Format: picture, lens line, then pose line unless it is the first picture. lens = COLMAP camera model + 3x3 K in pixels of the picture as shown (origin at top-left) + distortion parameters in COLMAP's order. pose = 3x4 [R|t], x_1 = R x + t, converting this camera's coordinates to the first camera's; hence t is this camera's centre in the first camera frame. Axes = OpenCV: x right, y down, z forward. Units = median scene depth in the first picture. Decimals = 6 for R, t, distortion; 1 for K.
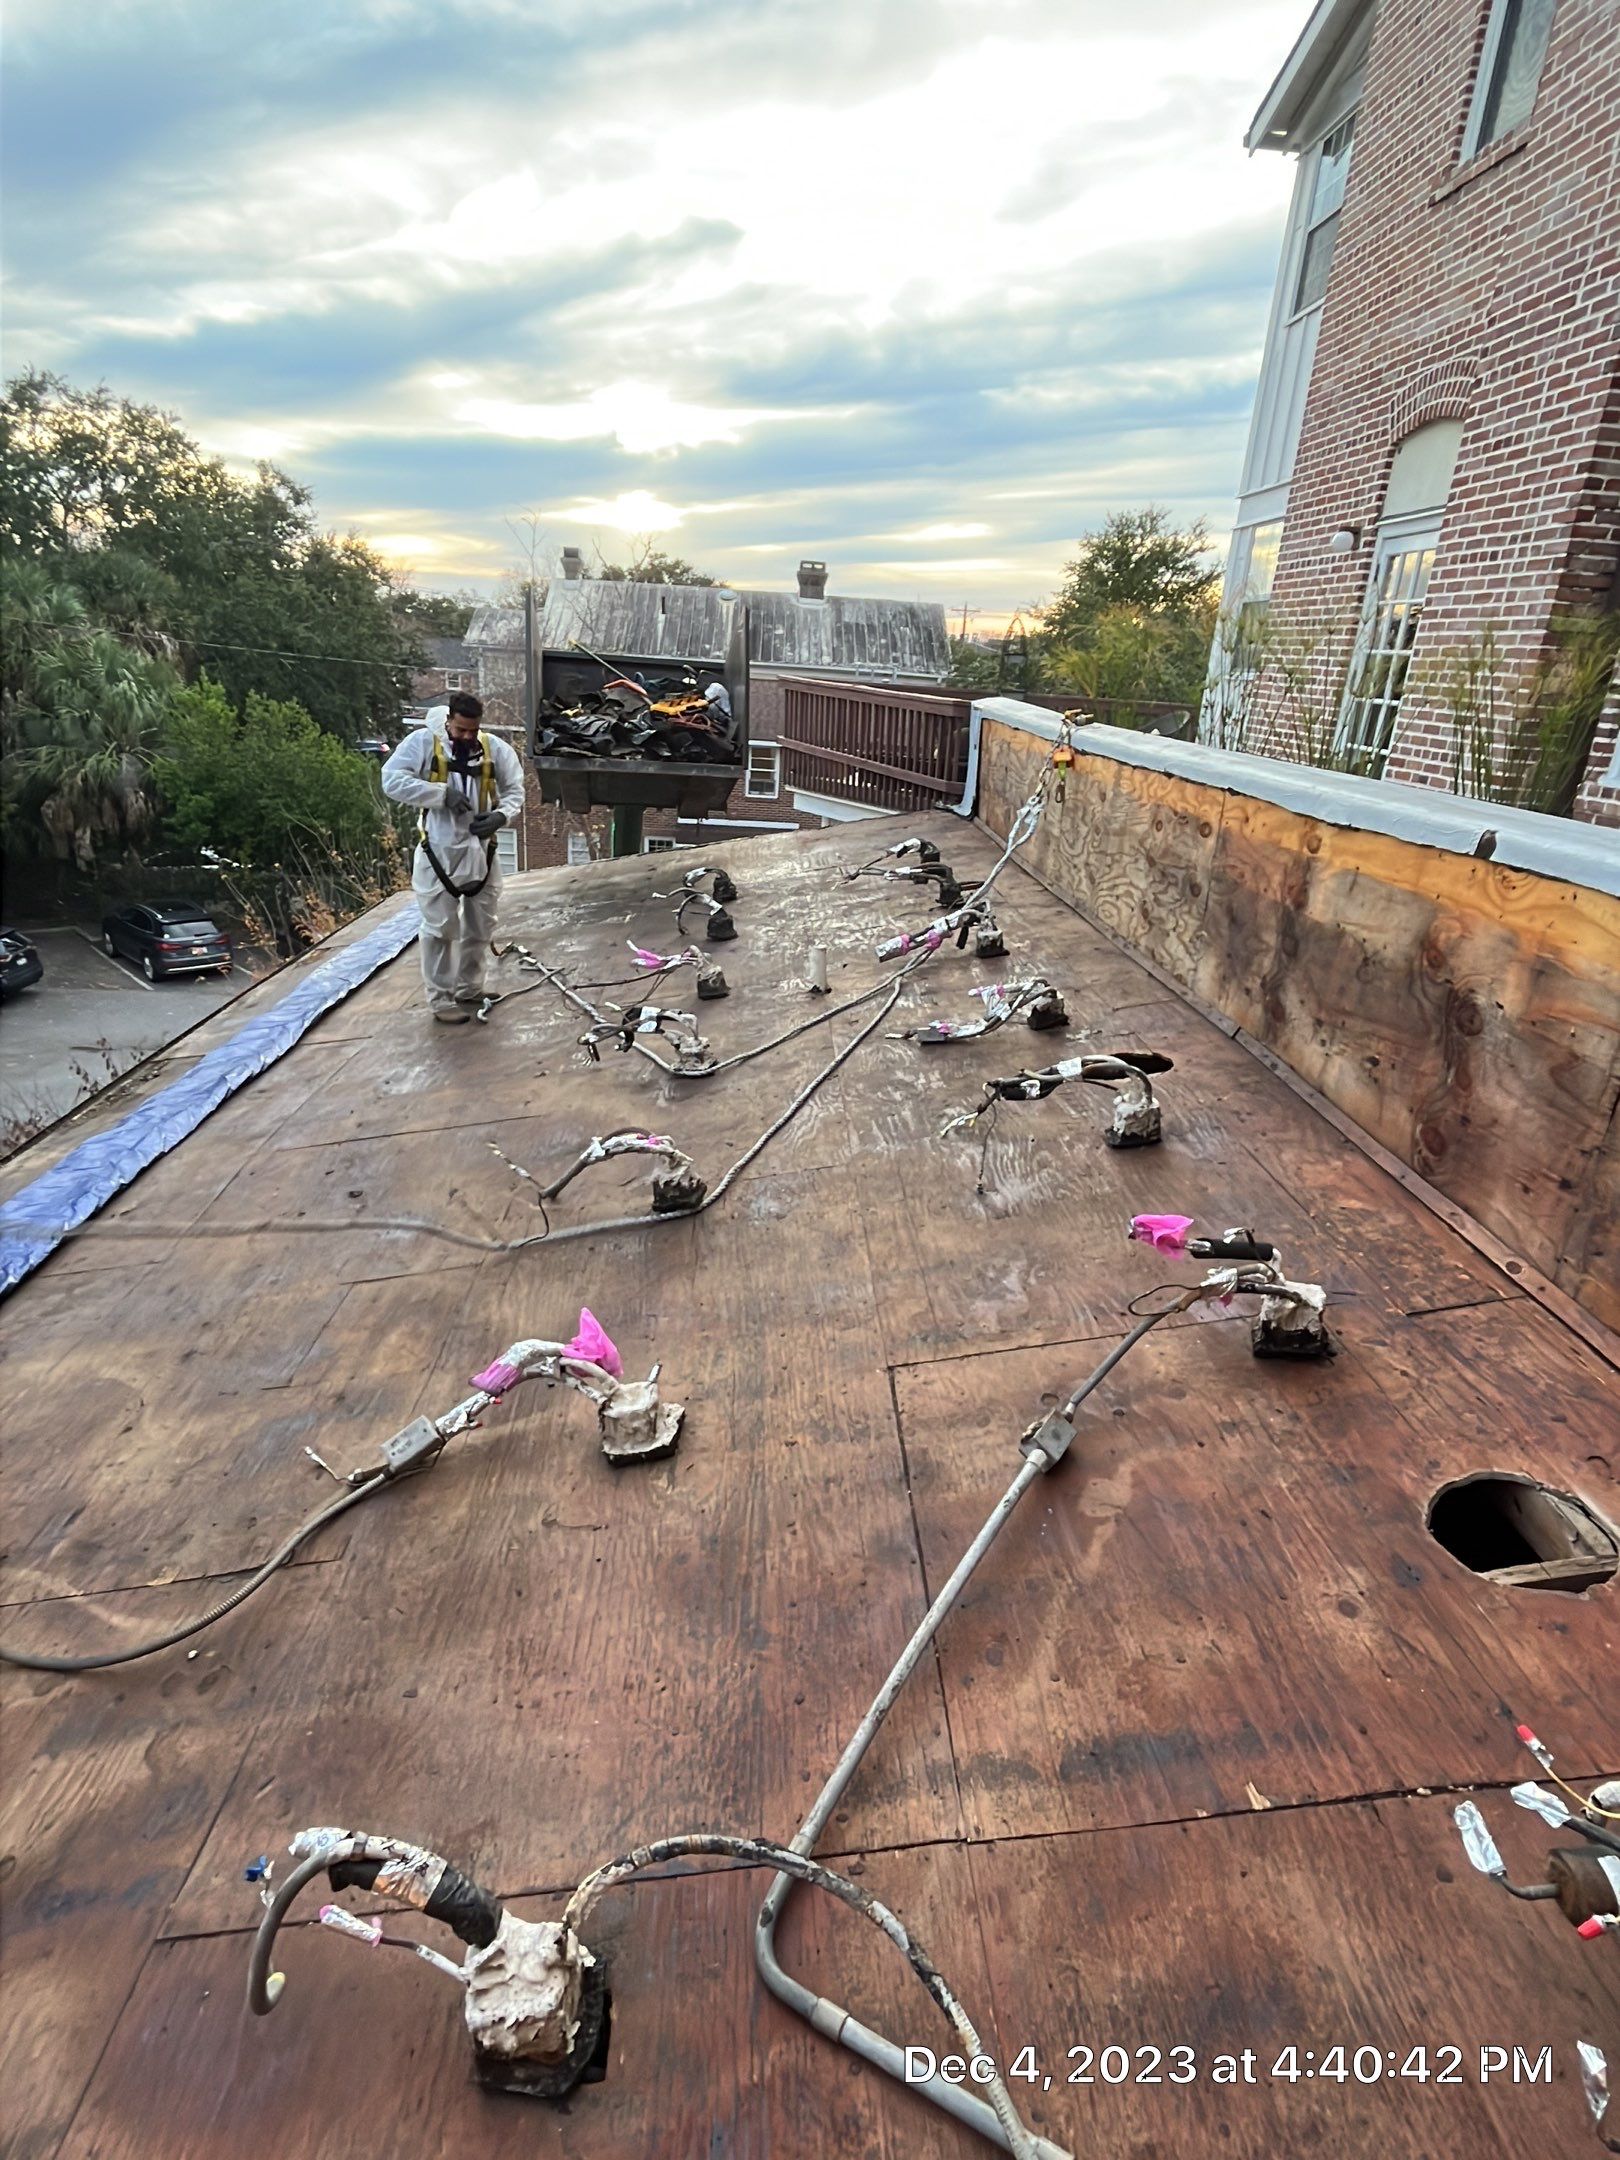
lens RADIAL K [[1621.9, 0, 810.0], [0, 1621.9, 1080.0], [0, 0, 1]] dist [-0.002993, -0.011861]
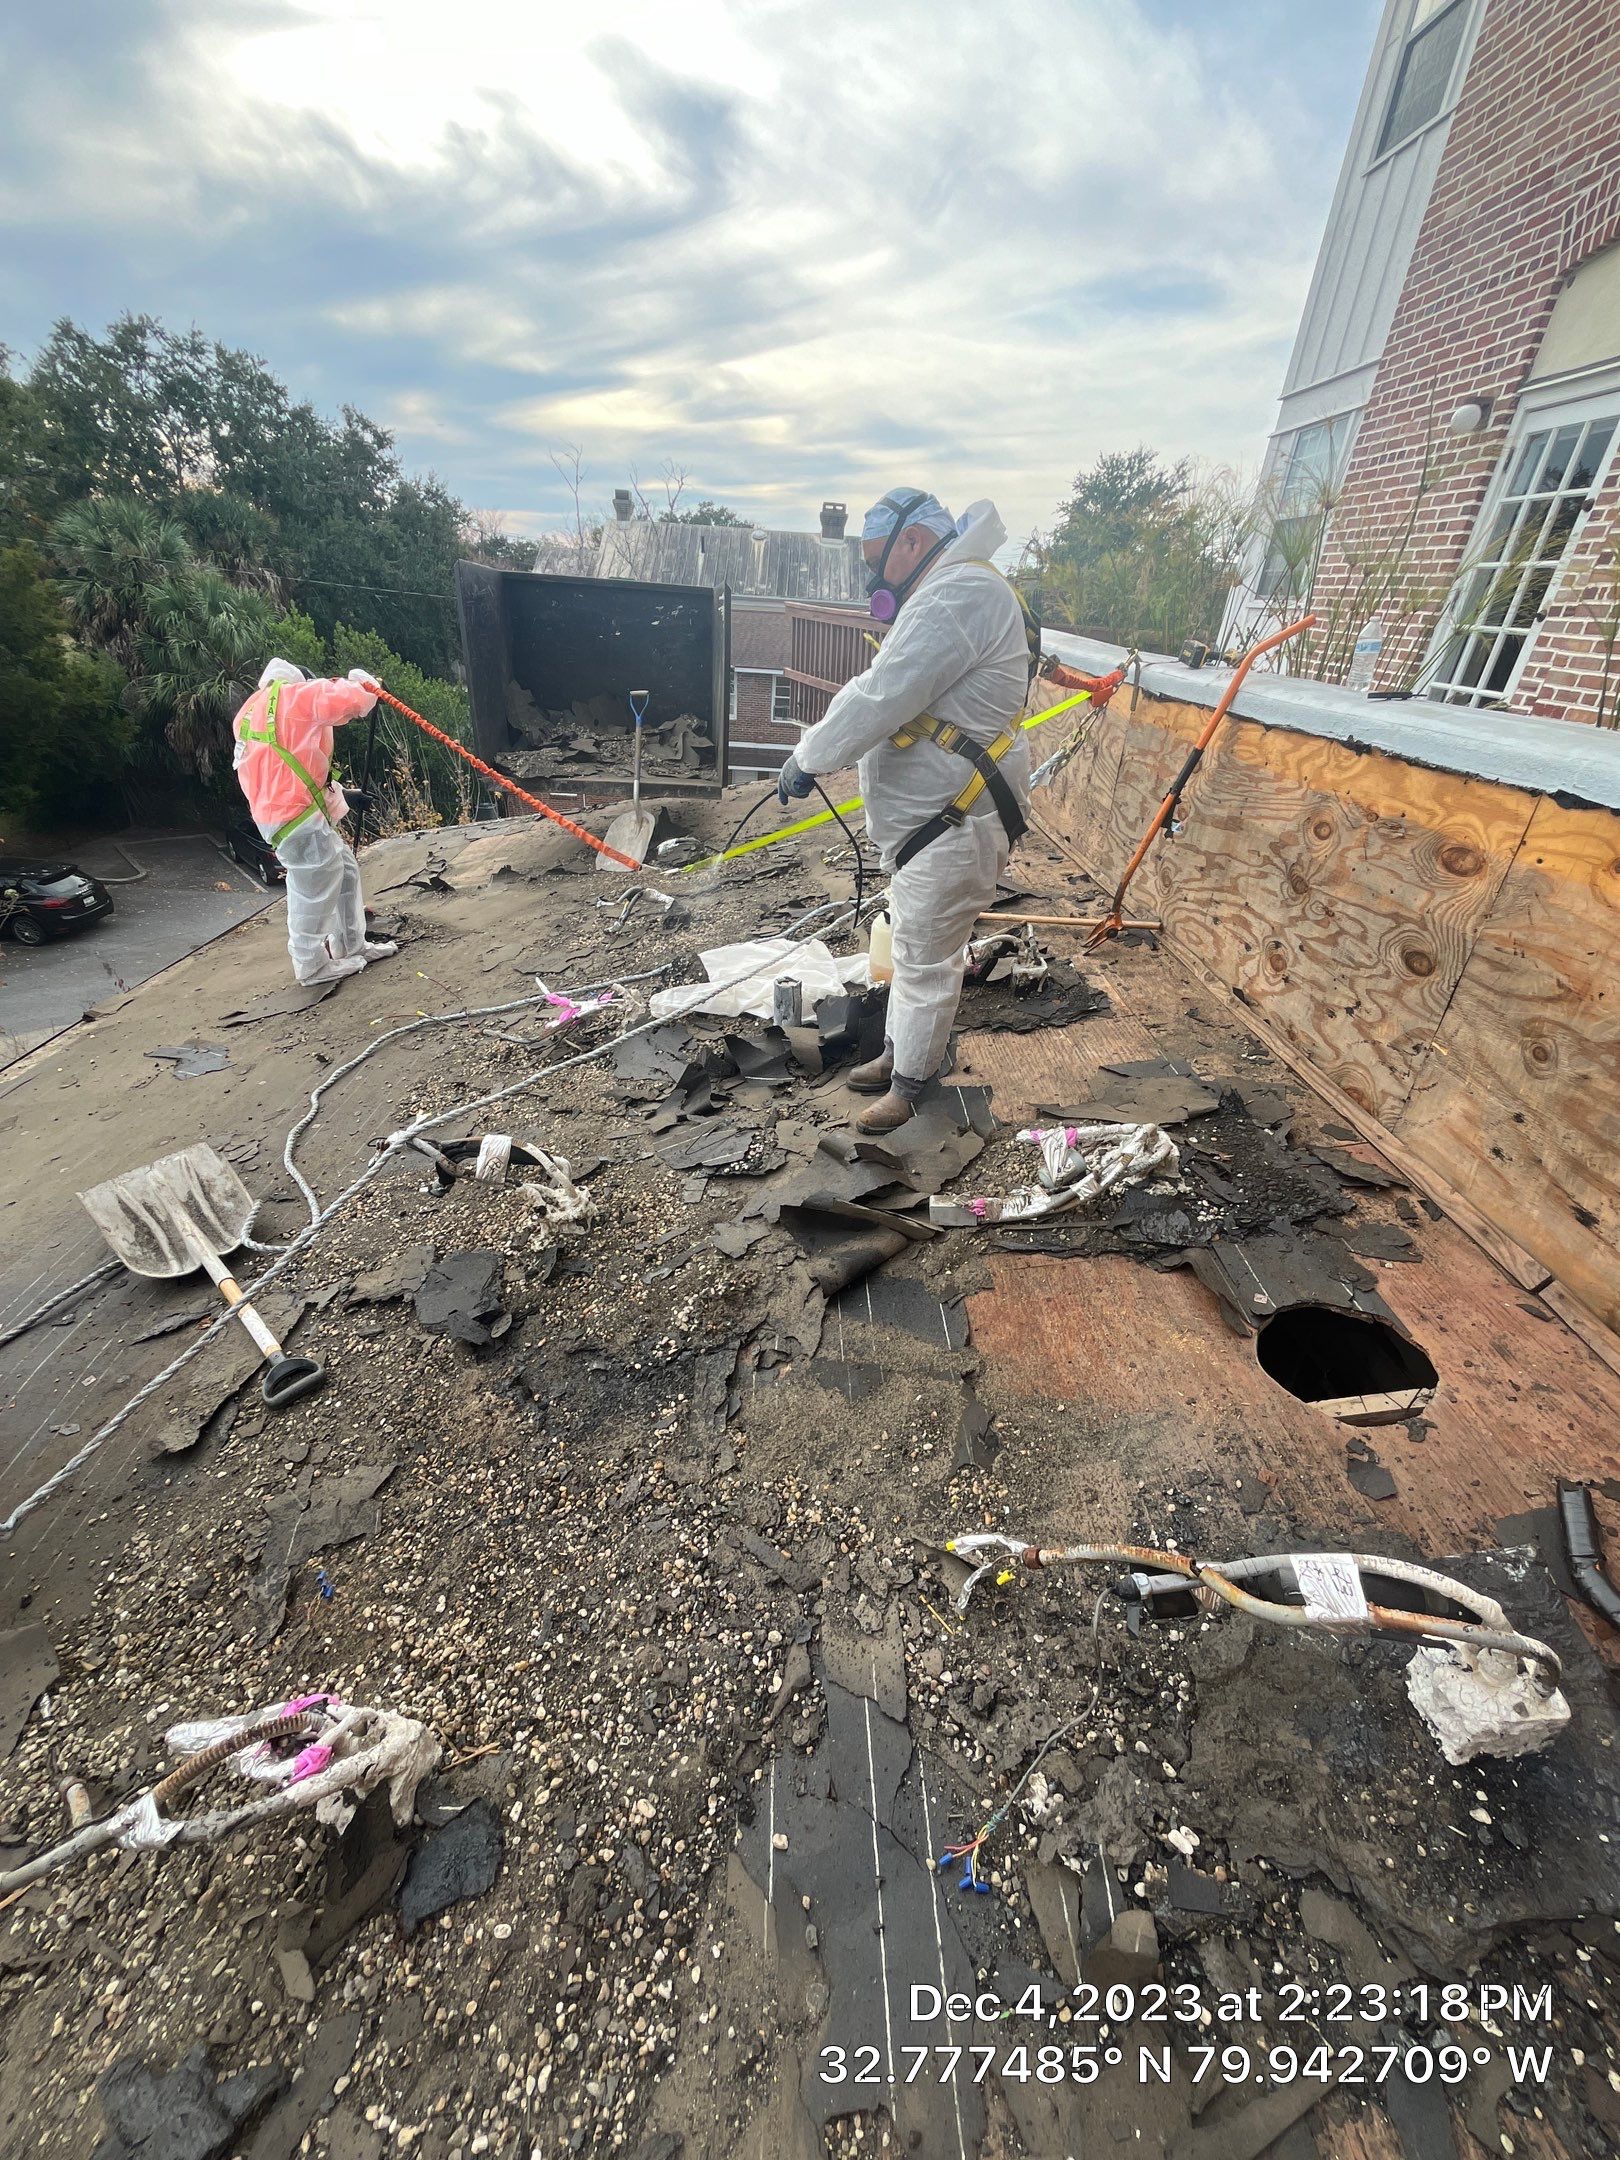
lens RADIAL K [[986.1, 0, 810.0], [0, 986.1, 1080.0], [0, 0, 1]] dist [-0.005000, -0.000757]
pose [[0.999400, 0.016758, -0.030325, 0.013828], [-0.010689, 0.981679, 0.190241, -0.060294], [0.032958, -0.189802, 0.981269, 0.274311]]
